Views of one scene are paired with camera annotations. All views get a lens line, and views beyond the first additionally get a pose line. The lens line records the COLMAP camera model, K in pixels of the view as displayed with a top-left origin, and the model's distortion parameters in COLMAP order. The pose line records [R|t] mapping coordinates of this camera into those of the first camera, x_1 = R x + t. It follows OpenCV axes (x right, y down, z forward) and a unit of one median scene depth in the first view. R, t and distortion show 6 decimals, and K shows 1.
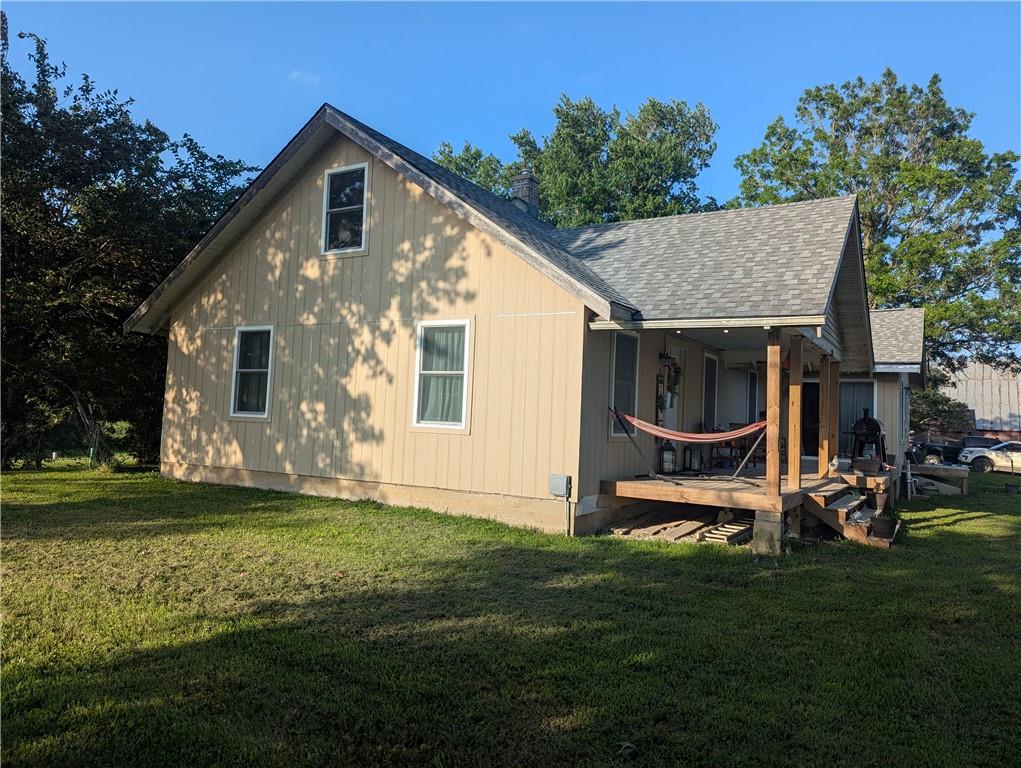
lens RADIAL K [[710.5, 0, 511.8], [0, 710.5, 388.7], [0, 0, 1]] dist [0.069671, -0.035377]
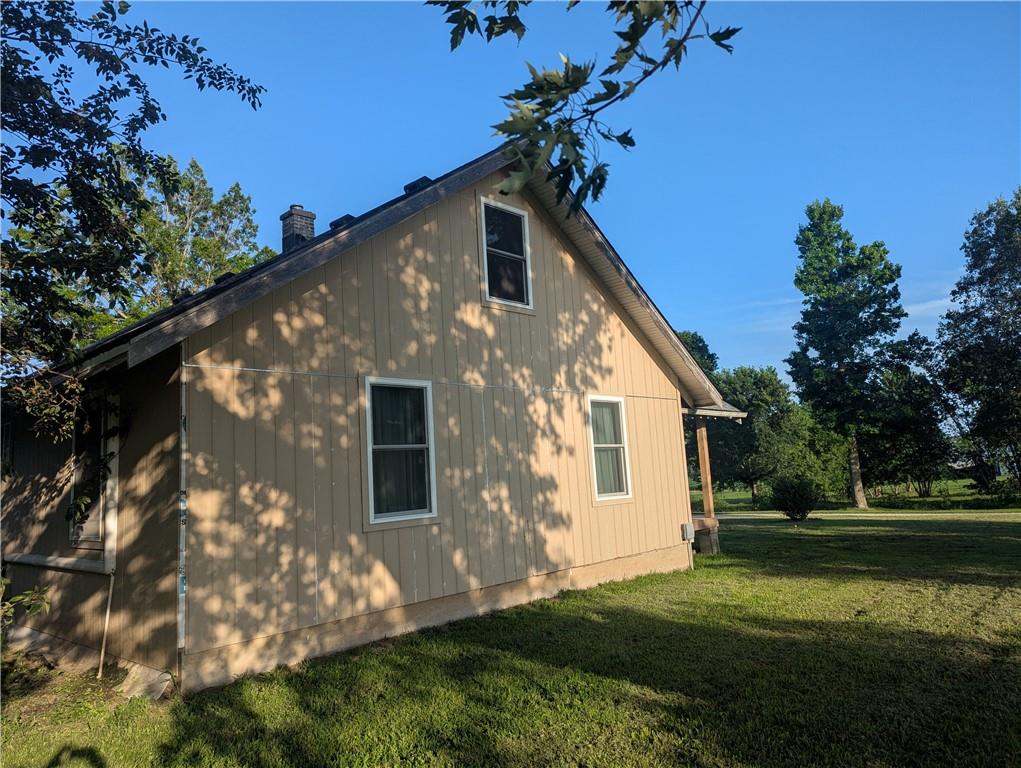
lens RADIAL K [[710.5, 0, 511.8], [0, 710.5, 388.7], [0, 0, 1]] dist [0.069671, -0.035377]
pose [[0.224818, 0.063662, 0.972319, -1.022279], [0.025917, 0.997120, -0.071279, -0.031481], [-0.974056, 0.041225, 0.222520, 0.800226]]
